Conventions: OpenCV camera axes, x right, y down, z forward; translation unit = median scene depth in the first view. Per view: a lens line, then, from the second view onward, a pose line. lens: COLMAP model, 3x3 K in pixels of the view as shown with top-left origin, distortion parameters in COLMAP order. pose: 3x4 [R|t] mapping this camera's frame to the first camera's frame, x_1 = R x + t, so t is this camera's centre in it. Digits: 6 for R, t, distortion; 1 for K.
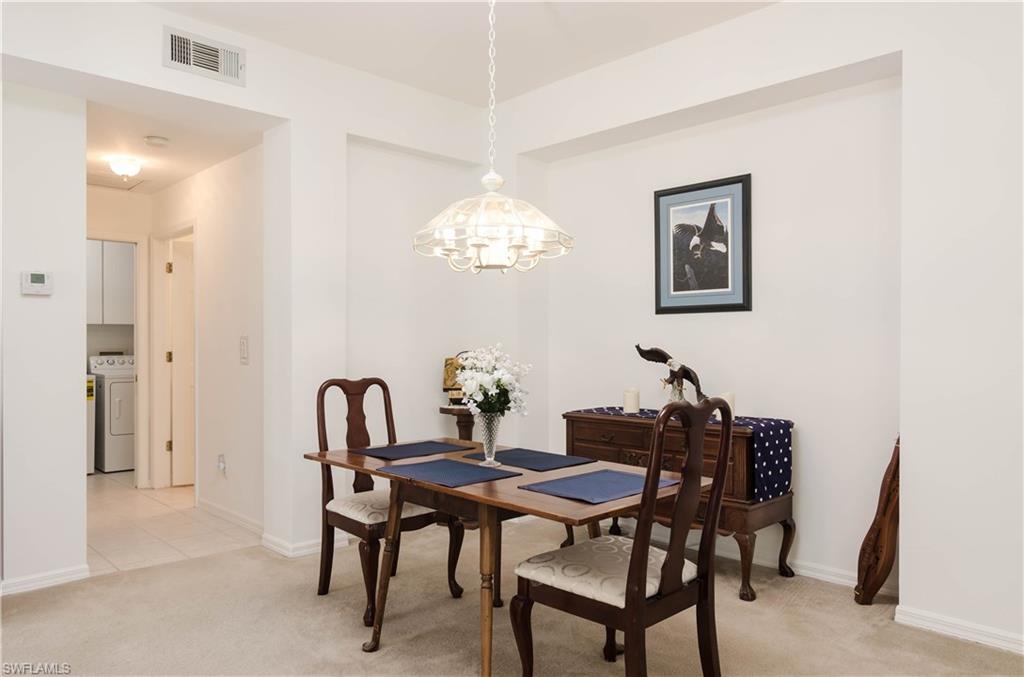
lens RADIAL K [[688.8, 0, 514.5], [0, 688.8, 346.5], [0, 0, 1]] dist [-0.012157, 0.002909]
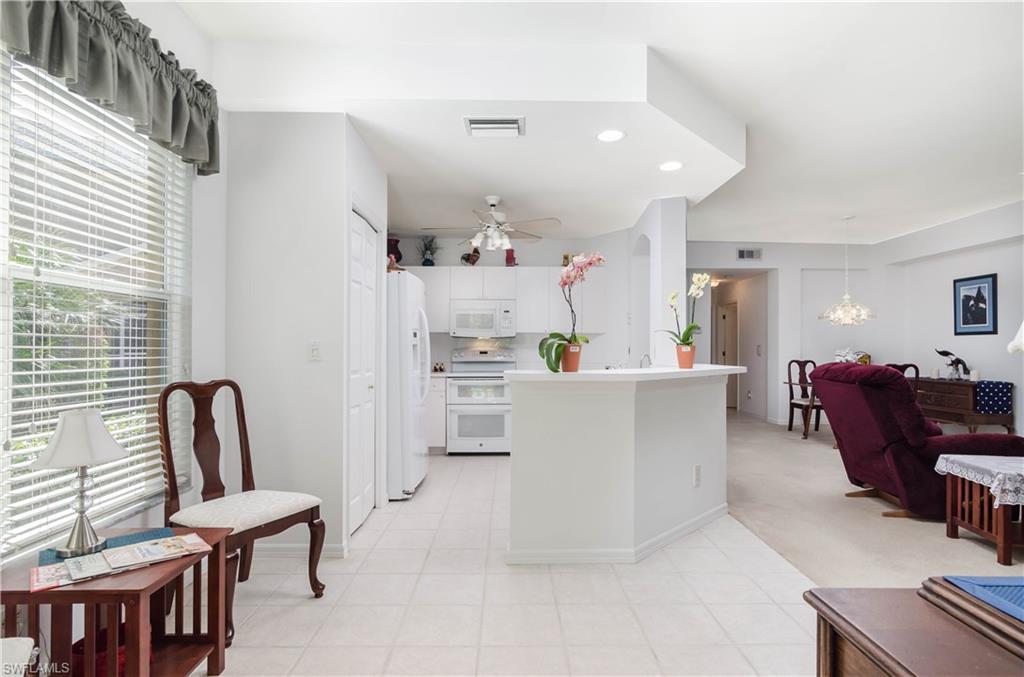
lens RADIAL K [[511.2, 0, 518.1], [0, 511.2, 345.8], [0, 0, 1]] dist [-0.011549, 0.000567]
pose [[0.714518, 0.001334, -0.699616, 0.377354], [-0.007883, 0.999950, -0.006143, 0.007824], [0.699573, 0.009904, 0.714493, -1.251766]]
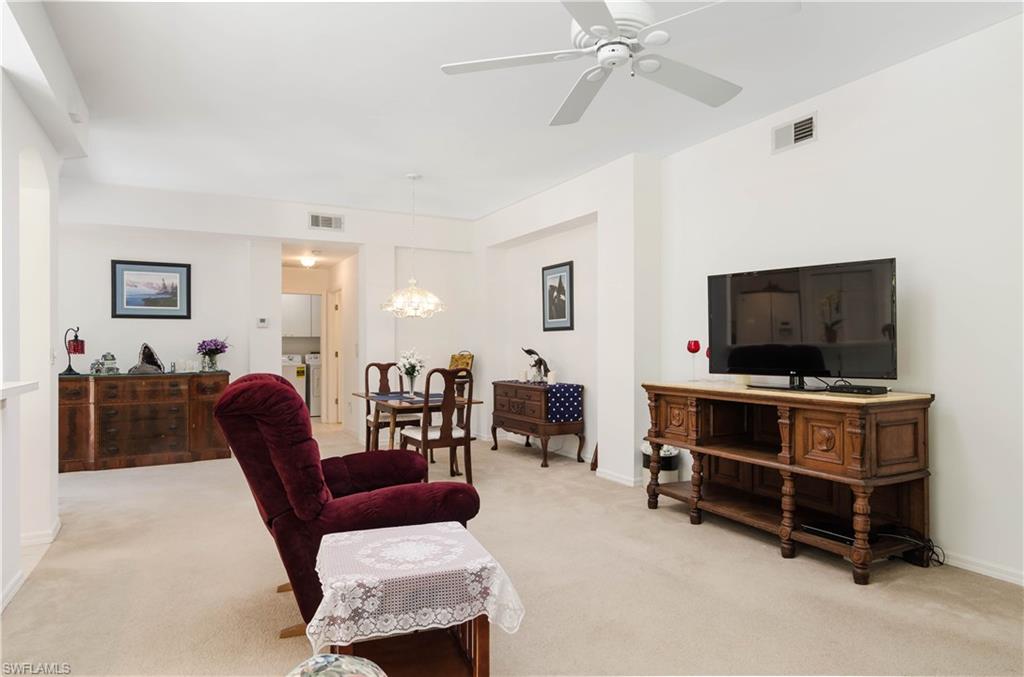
lens RADIAL K [[580.9, 0, 518.4], [0, 580.9, 343.9], [0, 0, 1]] dist [-0.027909, -0.000975]
pose [[0.965494, -0.004576, -0.260383, 0.615876], [0.002689, 0.999967, -0.007603, -0.000206], [0.260410, 0.006641, 0.965475, -0.637821]]
